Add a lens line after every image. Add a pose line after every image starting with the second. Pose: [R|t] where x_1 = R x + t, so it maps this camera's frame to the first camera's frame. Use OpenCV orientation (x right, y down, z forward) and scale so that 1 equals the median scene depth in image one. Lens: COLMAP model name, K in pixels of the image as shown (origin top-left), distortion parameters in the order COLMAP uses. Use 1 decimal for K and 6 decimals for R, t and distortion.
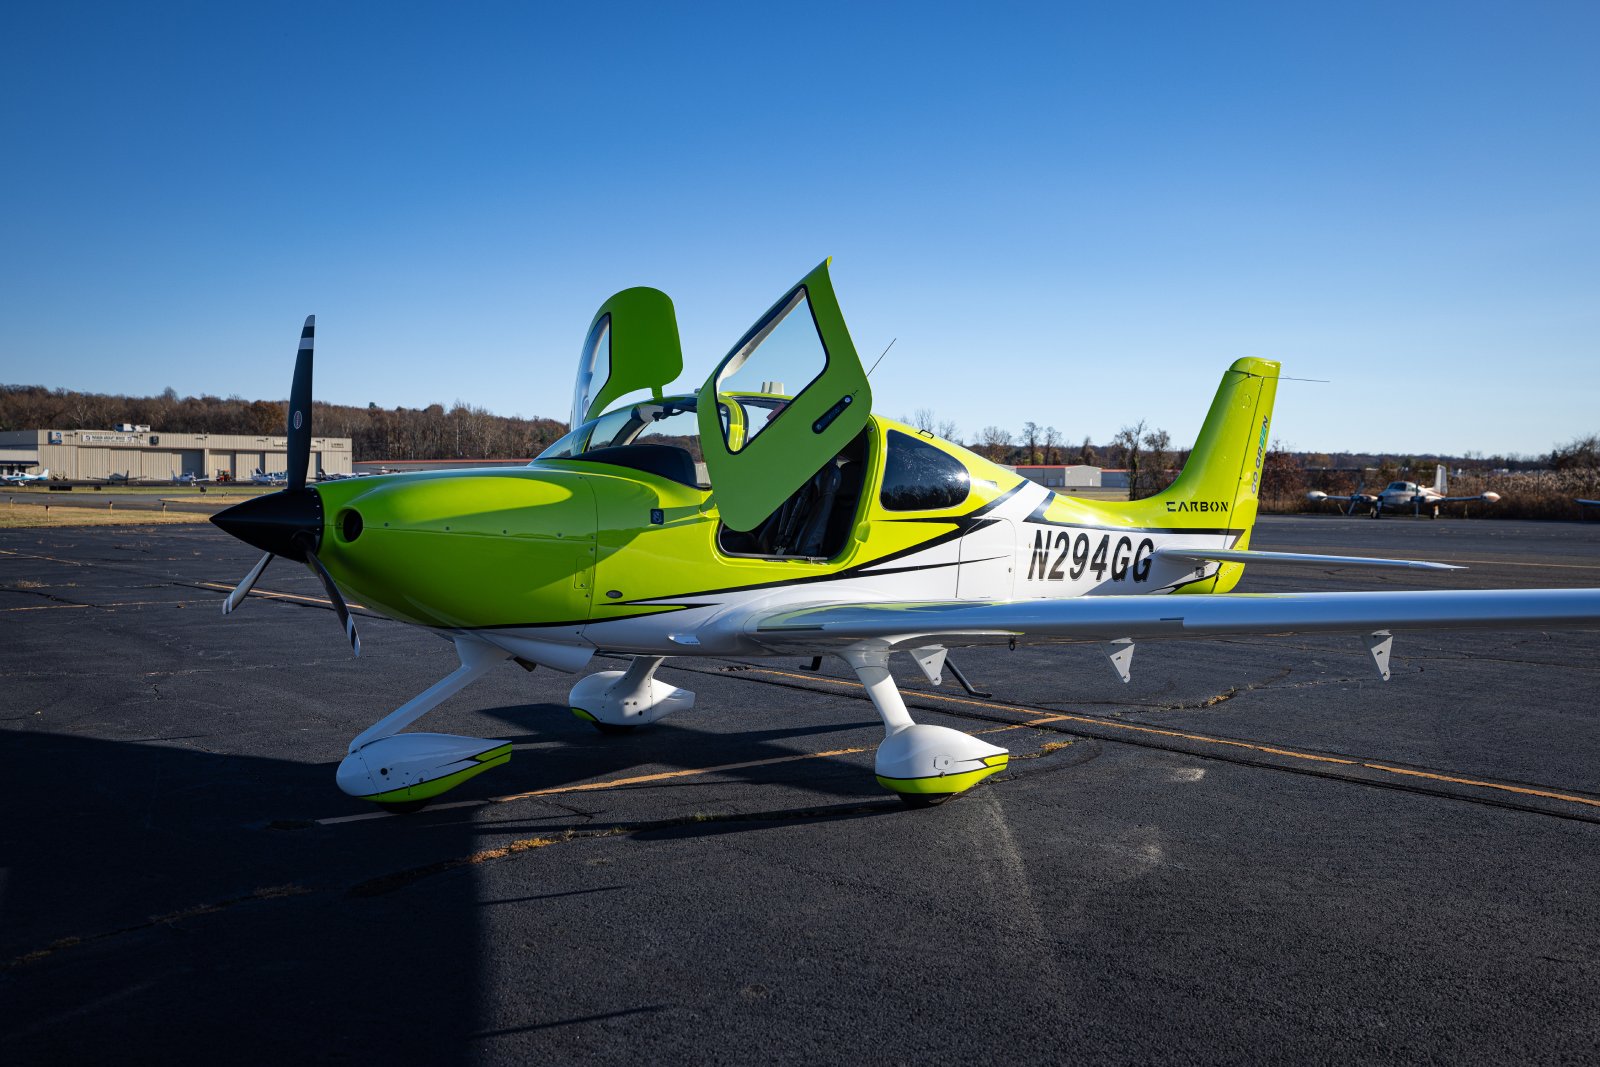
lens RADIAL K [[1538.5, 0, 800.0], [0, 1538.5, 533.5], [0, 0, 1]] dist [-0.006433, -0.000239]
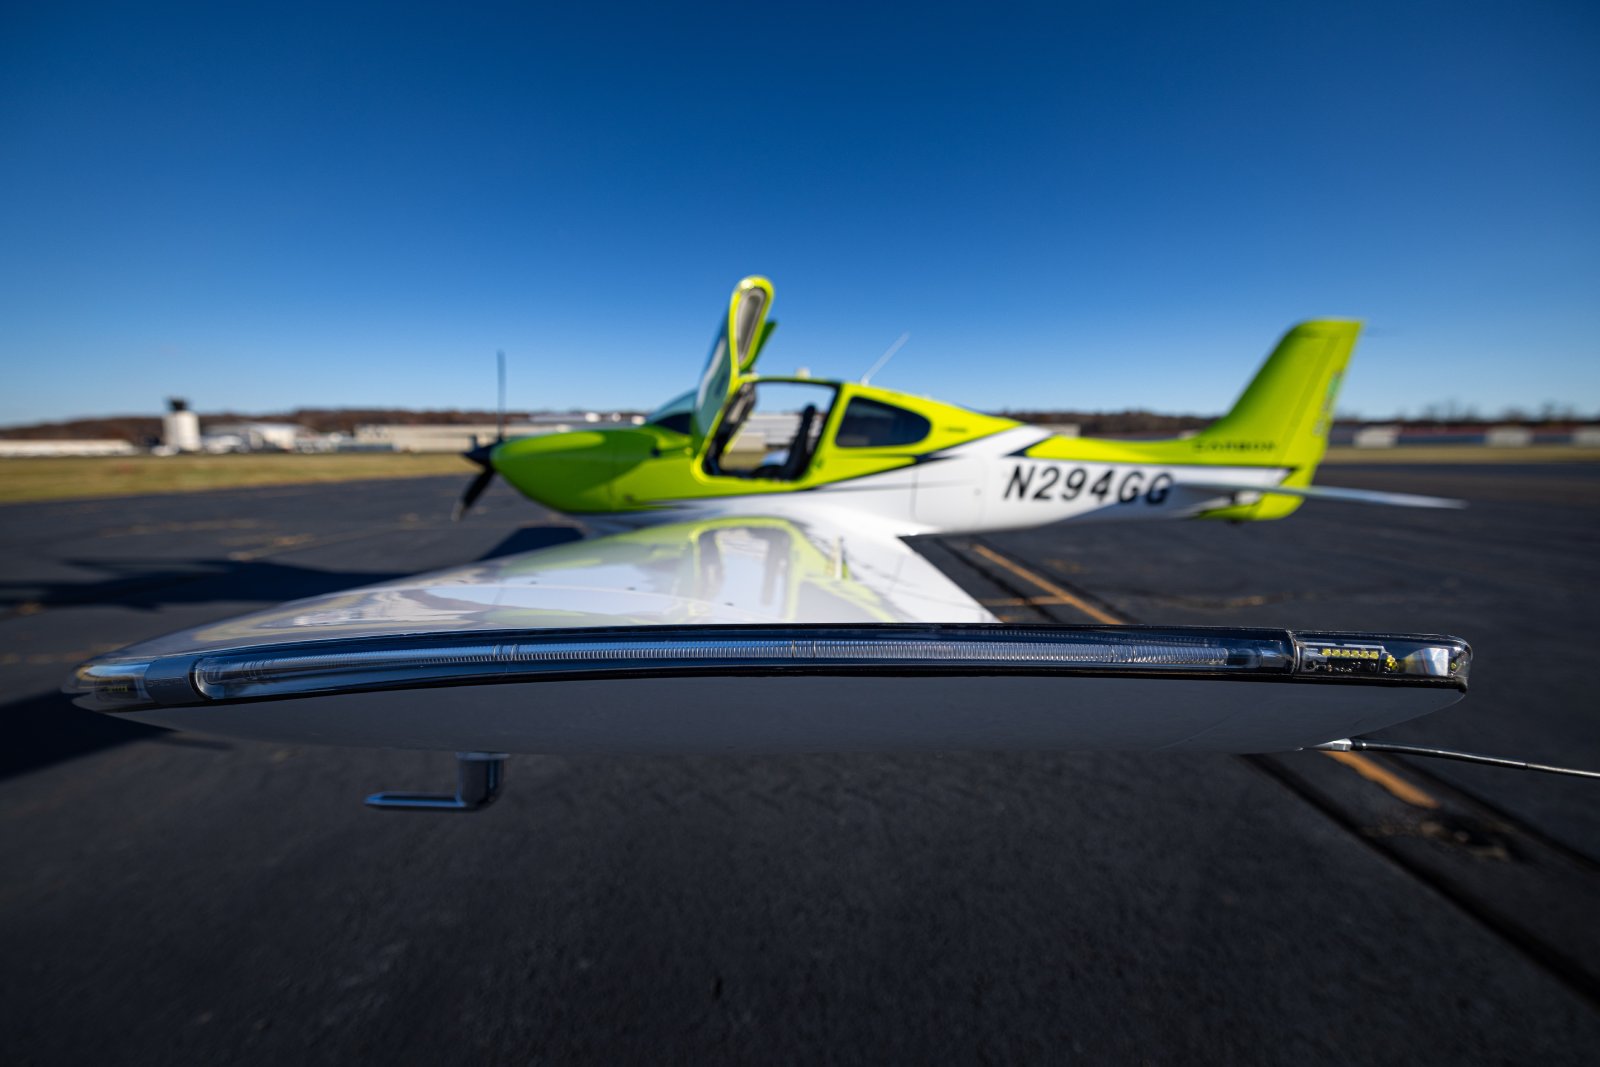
lens RADIAL K [[672.8, 0, 800.0], [0, 672.8, 533.5], [0, 0, 1]] dist [0.000920, -0.000362]
pose [[0.770588, 0.069177, -0.633568, 0.357839], [-0.009365, 0.995214, 0.097274, 0.002849], [0.637264, -0.069025, 0.767548, 0.376296]]
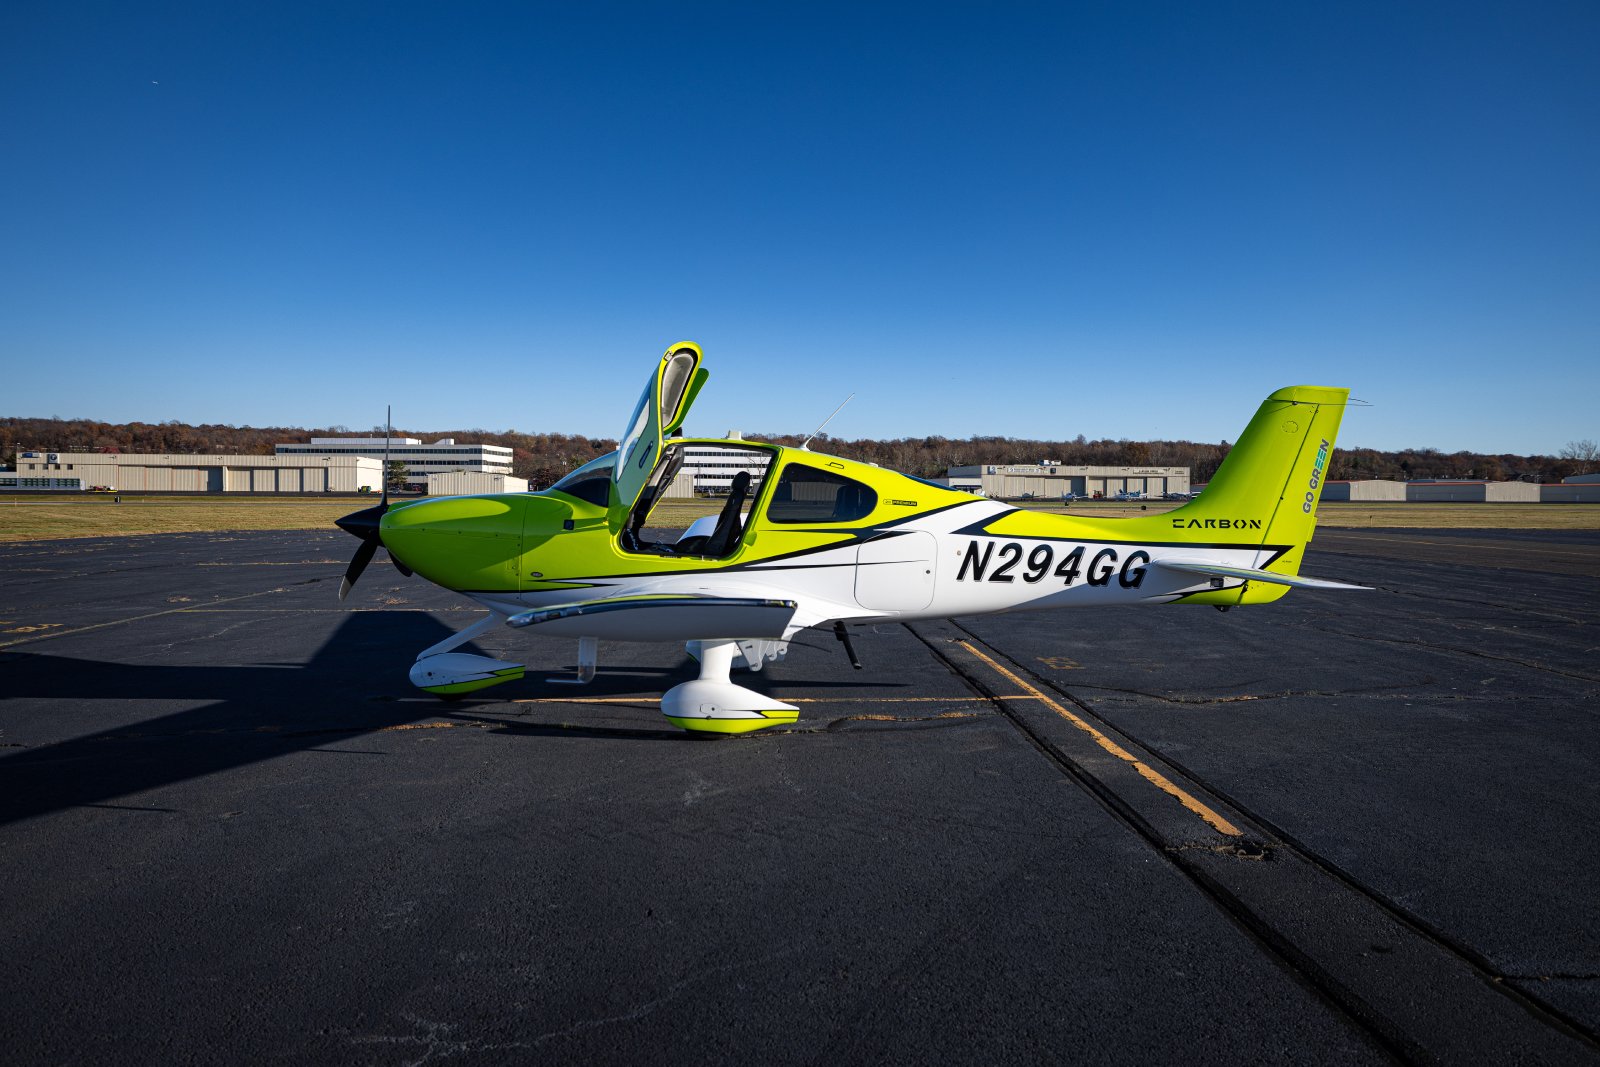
lens RADIAL K [[1090.5, 0, 800.0], [0, 1090.5, 533.5], [0, 0, 1]] dist [0.000211, 0.000403]
pose [[0.798453, 0.019672, -0.601736, 0.523453], [-0.020620, 0.999773, 0.005324, -0.009037], [0.601704, 0.008157, 0.798677, 0.198880]]
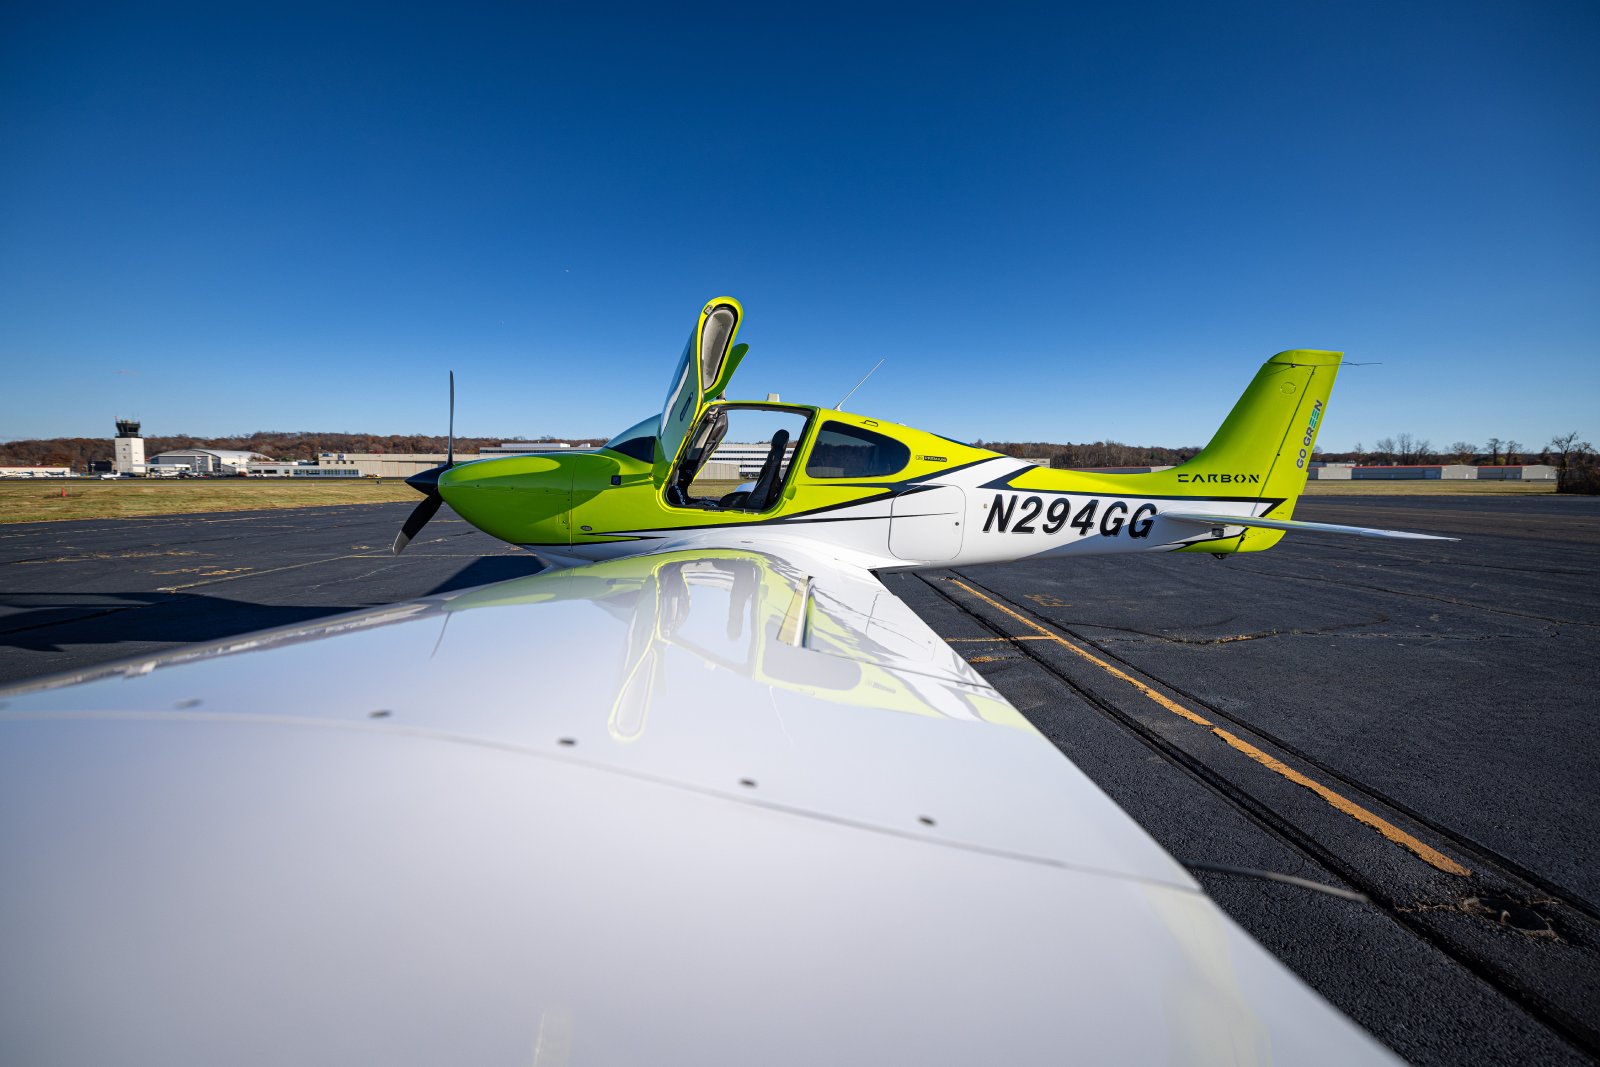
lens RADIAL K [[672.8, 0, 800.0], [0, 672.8, 533.5], [0, 0, 1]] dist [0.000920, -0.000362]
pose [[0.793943, 0.044454, -0.606366, 0.339914], [-0.015502, 0.998479, 0.052904, 0.002964], [0.607795, -0.032603, 0.793424, 0.402950]]
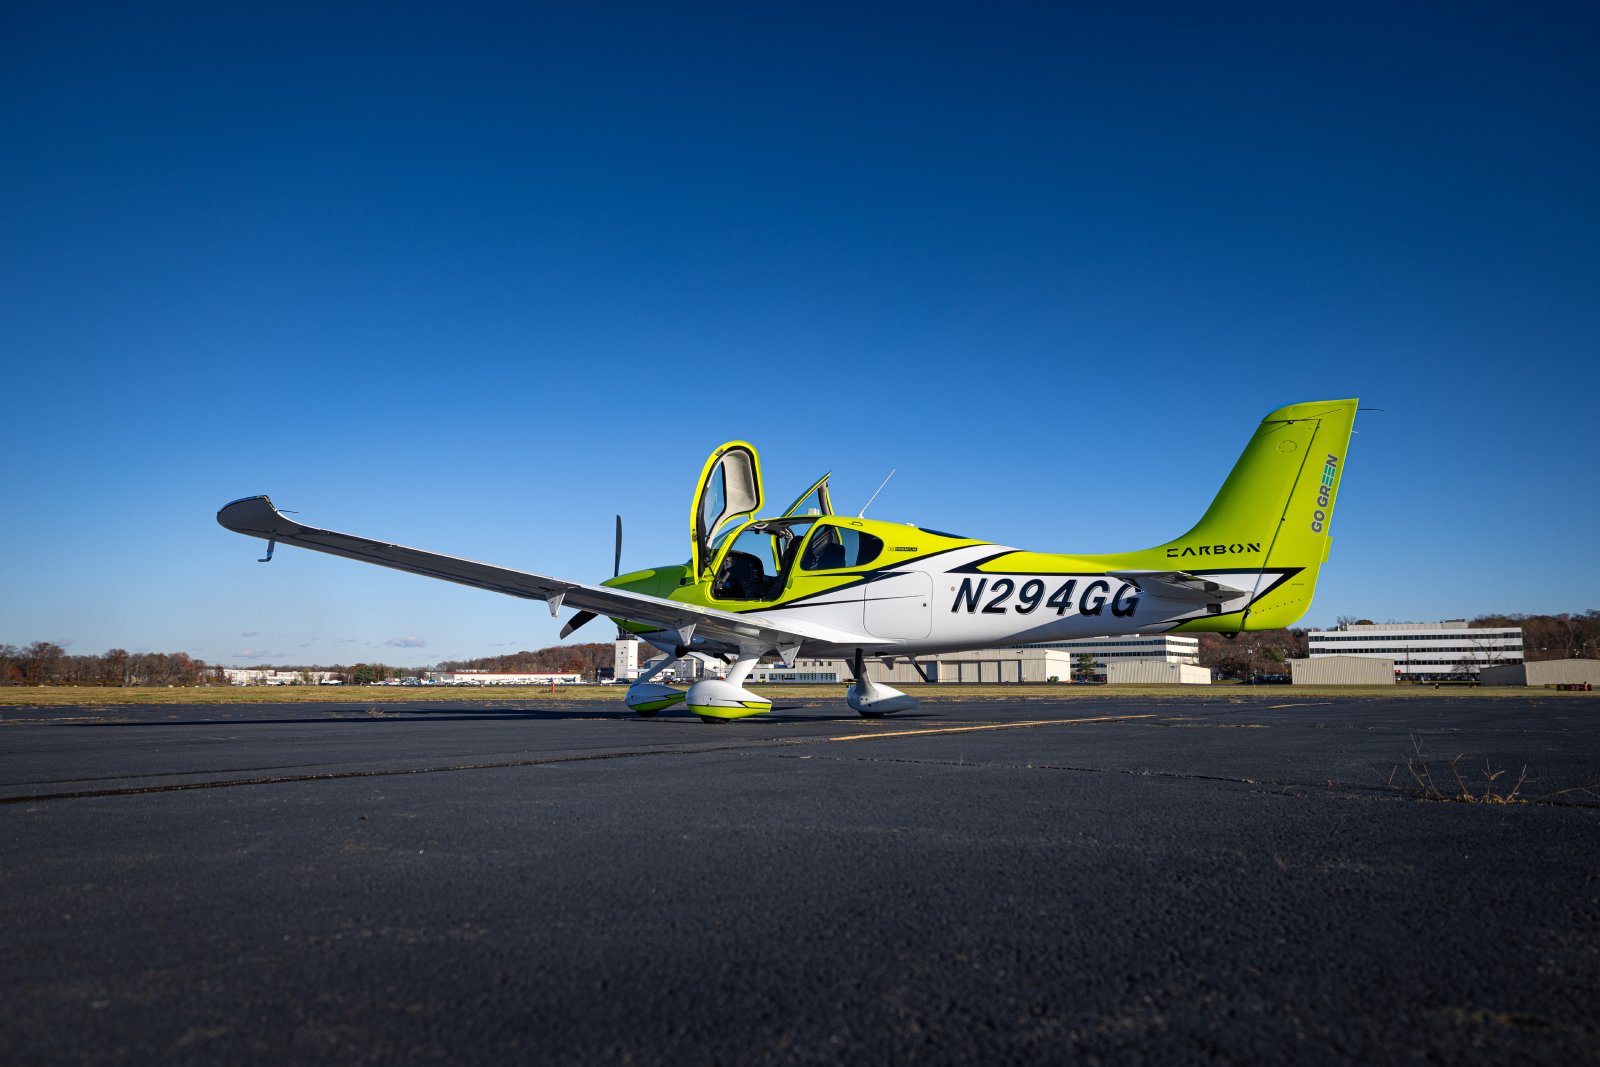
lens RADIAL K [[1045.4, 0, 795.7], [0, 1045.4, 563.6], [0, 0, 1]] dist [-0.002202, 0.000910]
pose [[0.289454, -0.117299, -0.949978, 0.947601], [-0.029178, 0.990921, -0.131245, 0.106976], [0.956747, 0.065707, 0.283404, 0.524987]]
